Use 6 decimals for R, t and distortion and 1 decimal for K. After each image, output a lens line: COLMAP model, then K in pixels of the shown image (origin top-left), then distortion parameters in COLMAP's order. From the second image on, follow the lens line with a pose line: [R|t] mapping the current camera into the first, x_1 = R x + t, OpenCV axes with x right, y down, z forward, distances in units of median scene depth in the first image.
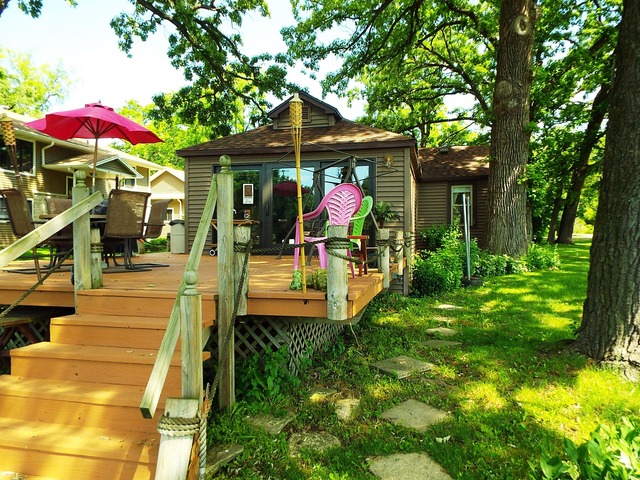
lens RADIAL K [[460.7, 0, 320.7], [0, 460.7, 241.3], [0, 0, 1]] dist [-0.008145, -0.004914]
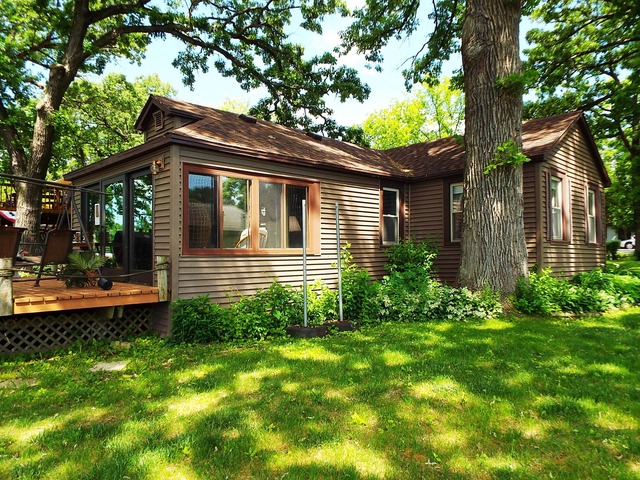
lens RADIAL K [[460.7, 0, 319.8], [0, 460.7, 237.8], [0, 0, 1]] dist [-0.008145, -0.004914]
pose [[0.839921, -0.025095, -0.542128, 0.355663], [0.005502, 0.999273, -0.037731, -0.010845], [0.542681, 0.028708, 0.839448, 0.229590]]
